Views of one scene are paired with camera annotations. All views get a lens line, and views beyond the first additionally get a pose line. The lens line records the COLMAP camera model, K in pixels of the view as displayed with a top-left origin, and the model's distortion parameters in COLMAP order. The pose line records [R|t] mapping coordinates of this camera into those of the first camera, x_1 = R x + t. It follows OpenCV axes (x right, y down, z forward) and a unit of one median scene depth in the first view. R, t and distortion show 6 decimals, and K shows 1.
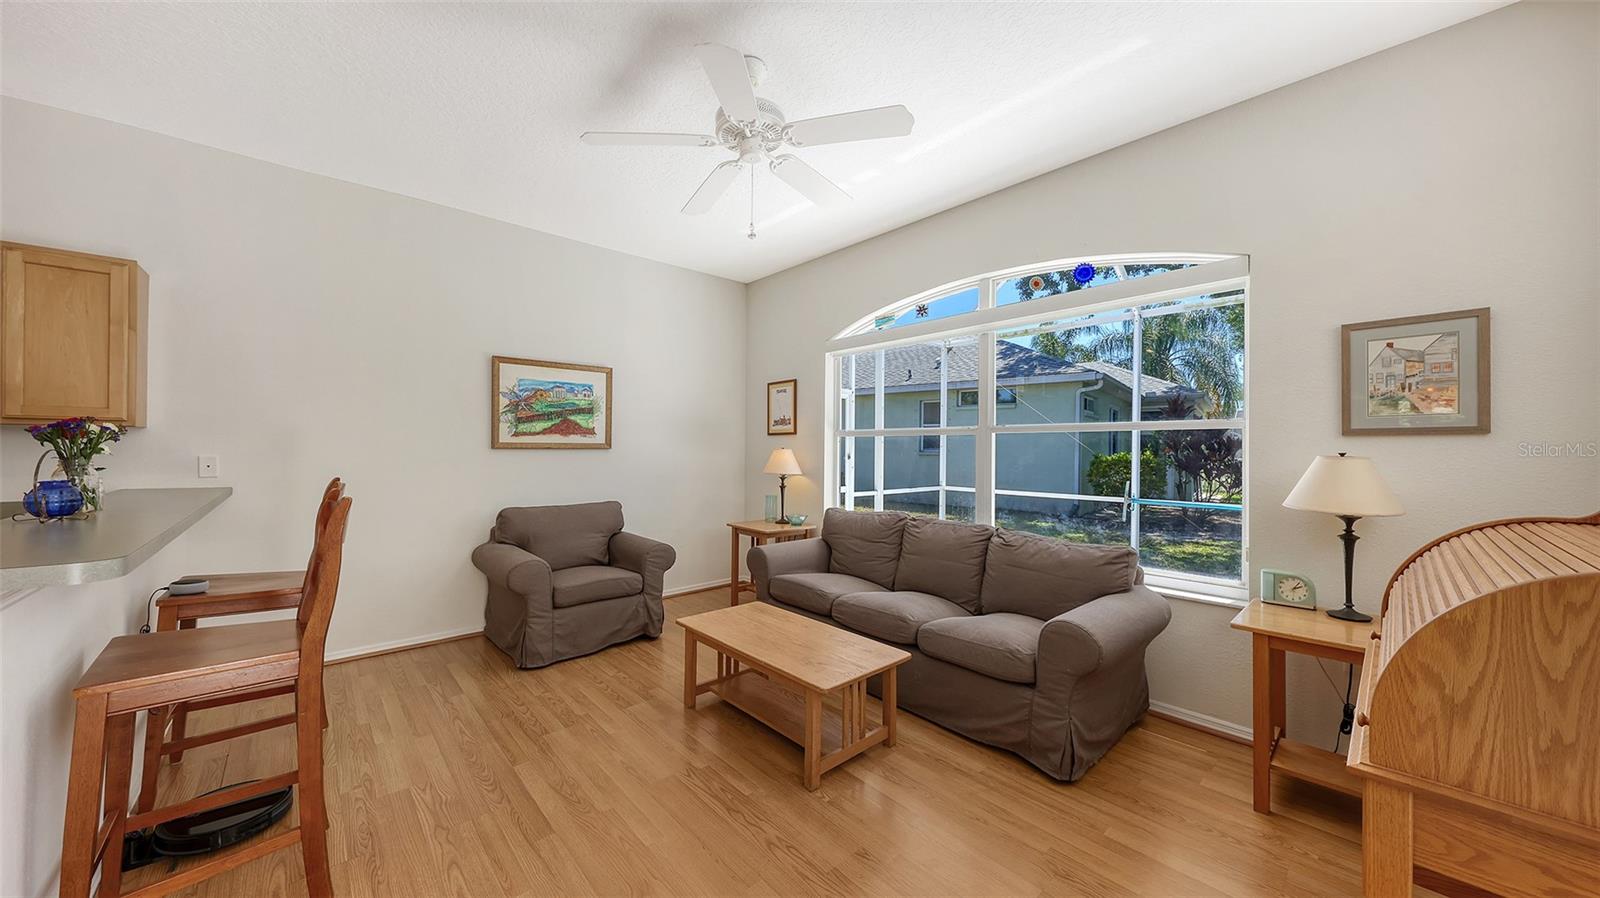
lens RADIAL K [[551.2, 0, 800.0], [0, 551.2, 449.0], [0, 0, 1]] dist [-0.000026, -0.000300]
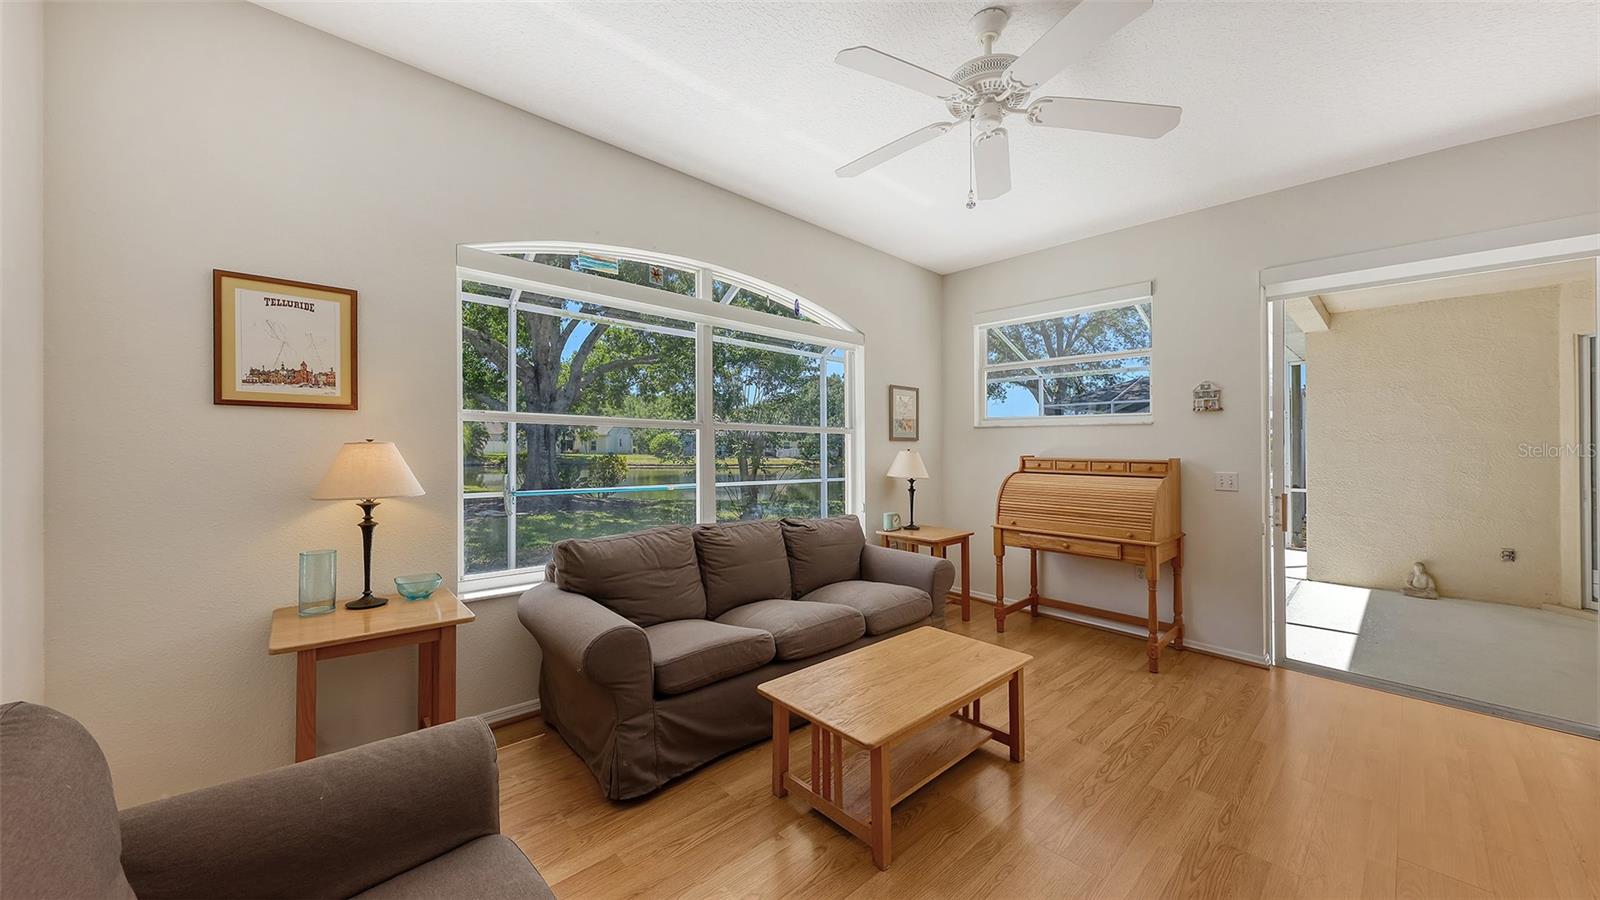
lens RADIAL K [[559.5, 0, 795.6], [0, 559.5, 445.7], [0, 0, 1]] dist [-0.000595, -0.000065]
pose [[-0.004557, -0.004812, 0.999978, -0.547643], [-0.015526, 0.999868, 0.004741, -0.004788], [-0.999869, -0.015504, -0.004631, 0.719907]]
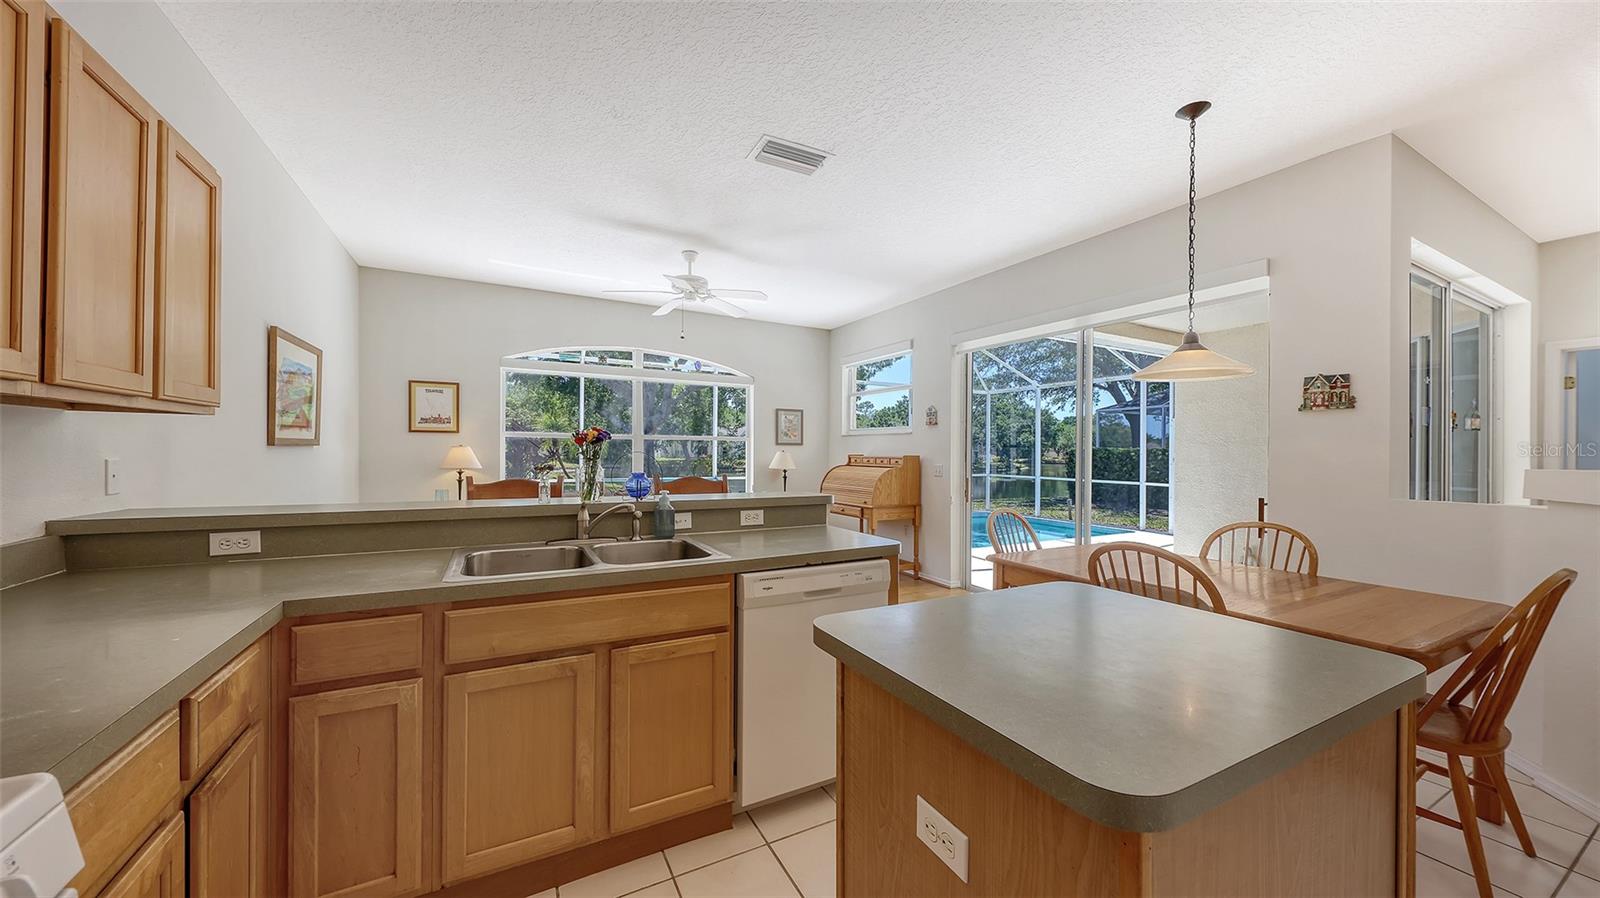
lens RADIAL K [[548.6, 0, 786.1], [0, 548.6, 448.1], [0, 0, 1]] dist [-0.000298, -0.000074]
pose [[0.251159, 0.001201, 0.967945, -1.036816], [-0.012232, 0.999923, 0.001933, -0.006822], [-0.967868, -0.012325, 0.251155, 0.097425]]
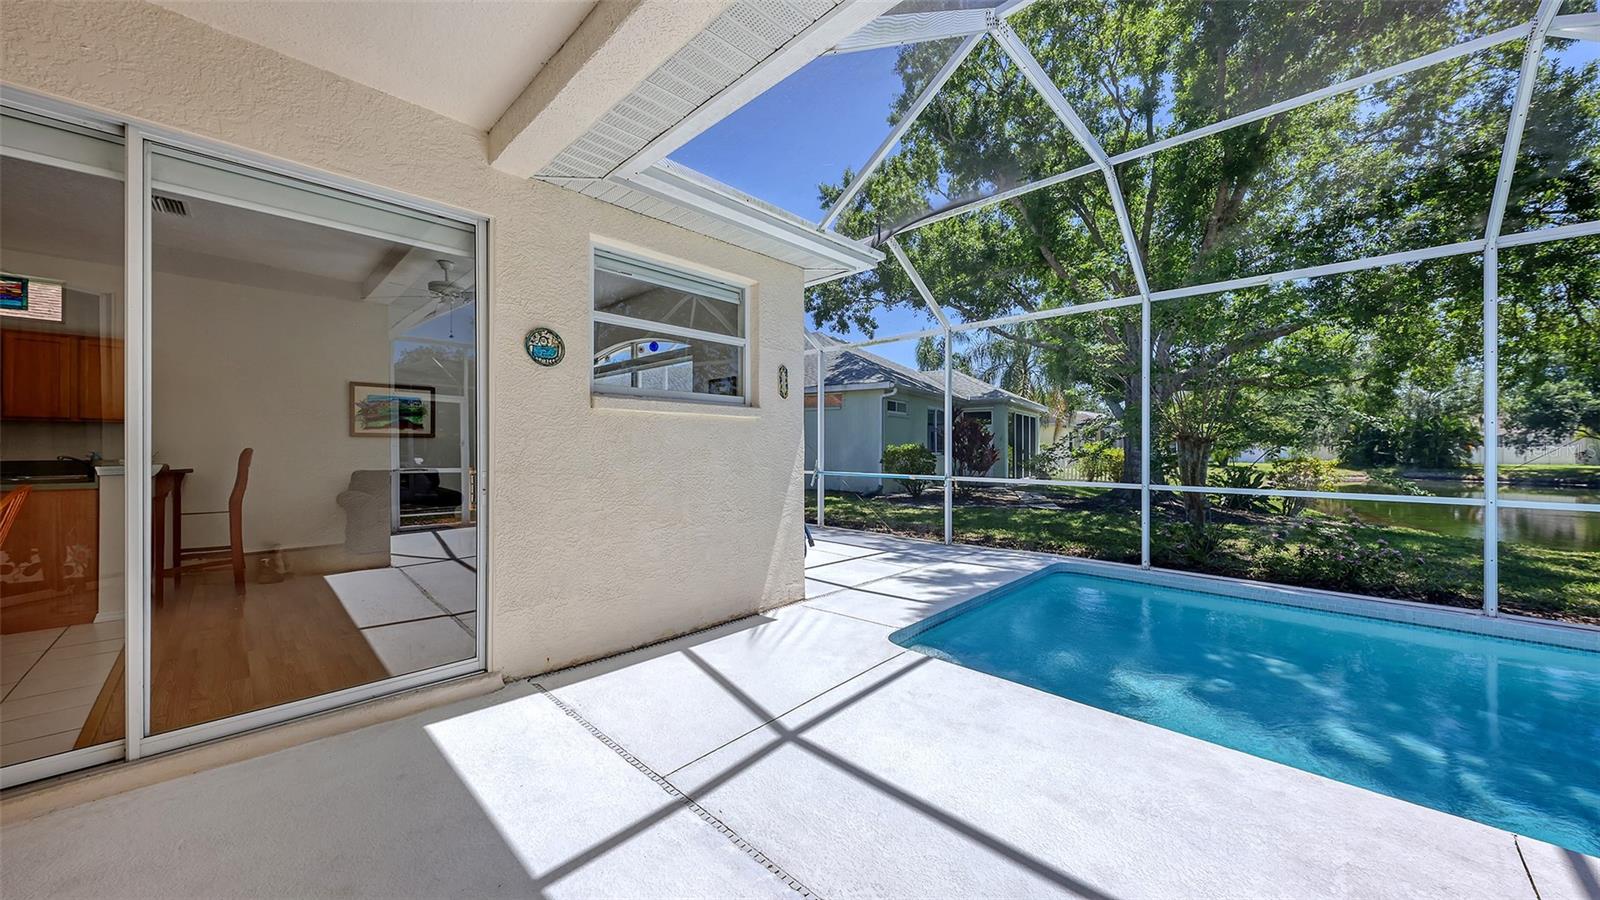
lens RADIAL K [[551.2, 0, 805.0], [0, 551.2, 448.2], [0, 0, 1]] dist [0.000691, -0.000045]
pose [[0.997073, -0.003563, 0.076370, 0.652633], [0.003315, 0.999989, 0.003380, 0.031802], [-0.076381, -0.003117, 0.997074, -0.736641]]
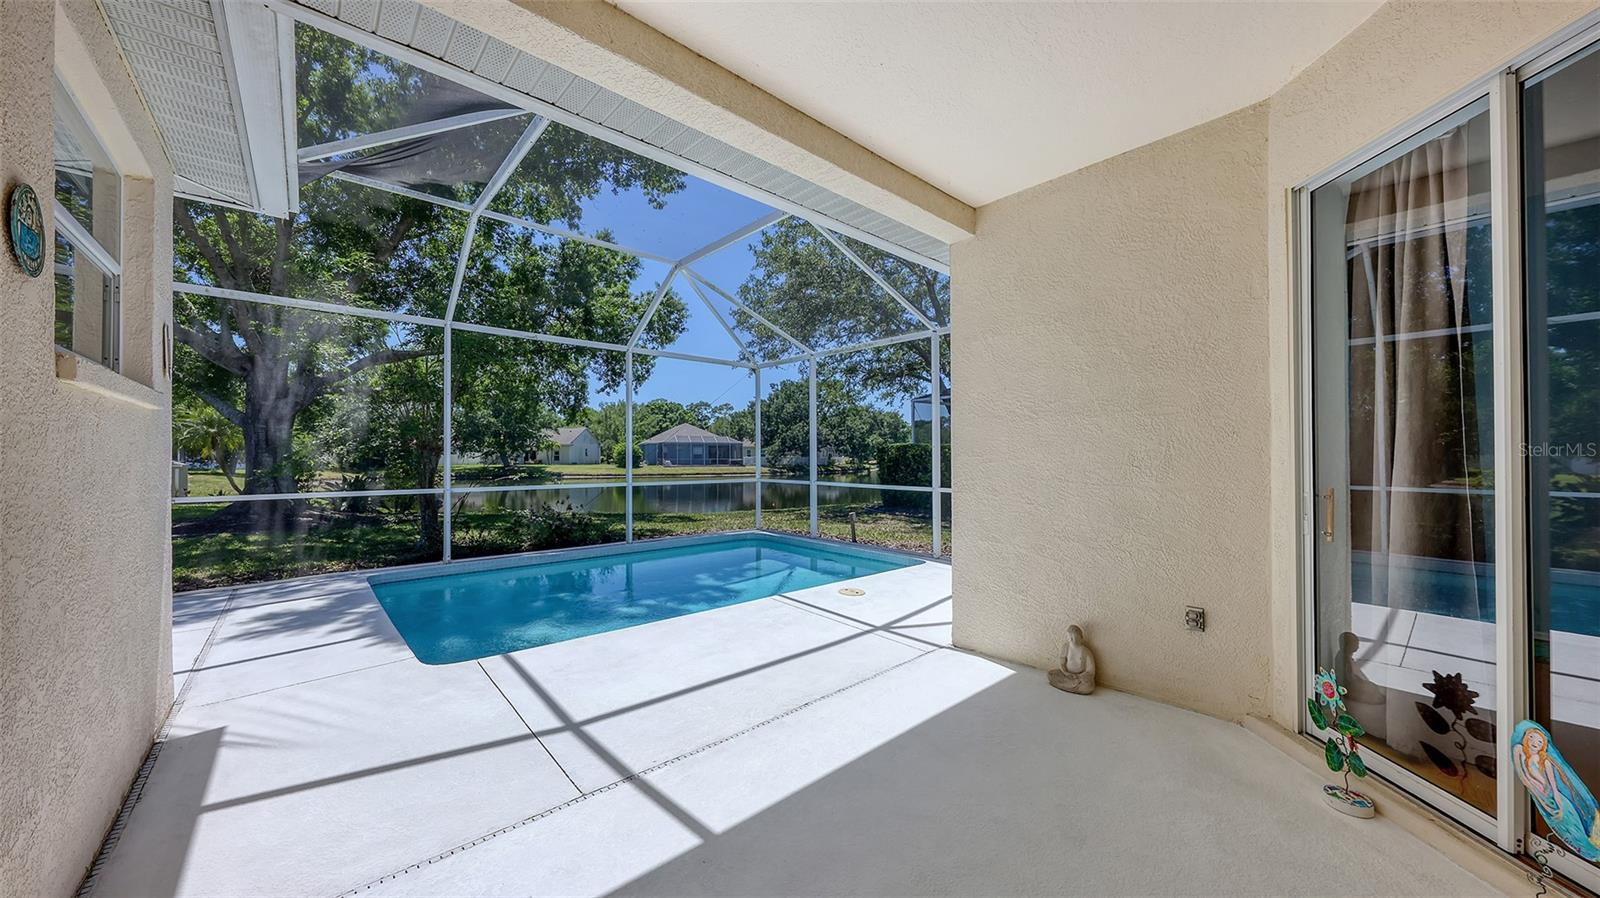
lens RADIAL K [[554.0, 0, 797.2], [0, 554.0, 456.5], [0, 0, 1]] dist [0.000768, 0.000069]
pose [[-0.002703, -0.008307, 0.999962, 0.030399], [-0.004645, 0.999955, 0.008294, 0.022863], [-0.999986, -0.004623, -0.002742, -0.399004]]
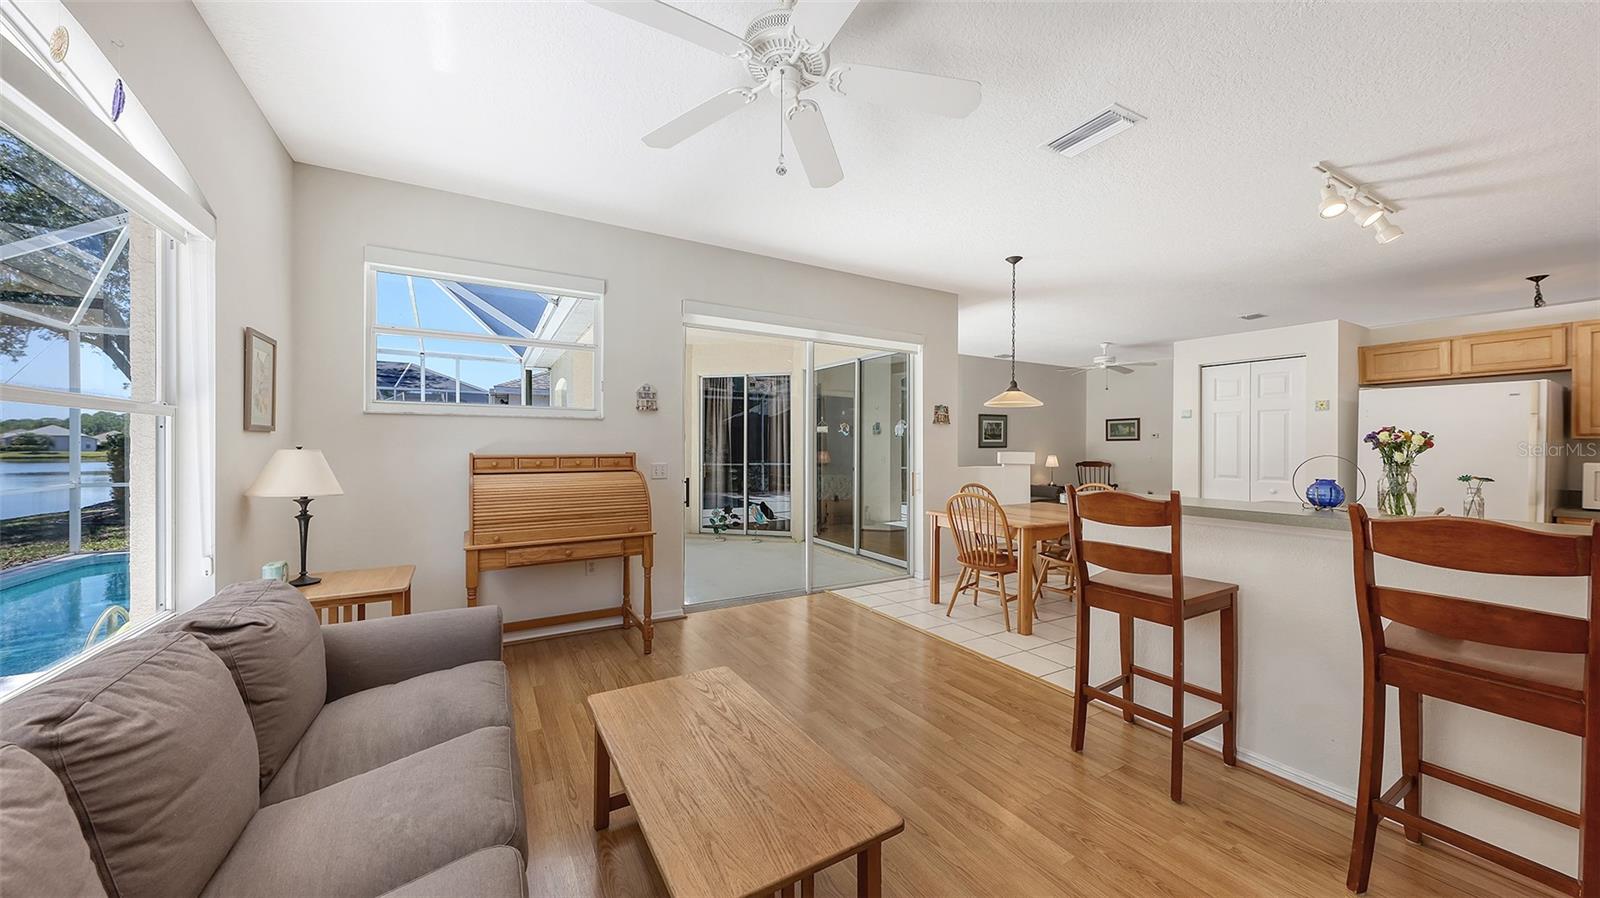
lens RADIAL K [[560.6, 0, 802.8], [0, 560.6, 442.3], [0, 0, 1]] dist [0.001370, -0.000143]
pose [[-0.981337, -0.009277, 0.192073, -0.151602], [-0.010990, 0.999909, -0.007855, -0.003029], [-0.191982, -0.009819, -0.981349, 0.991718]]
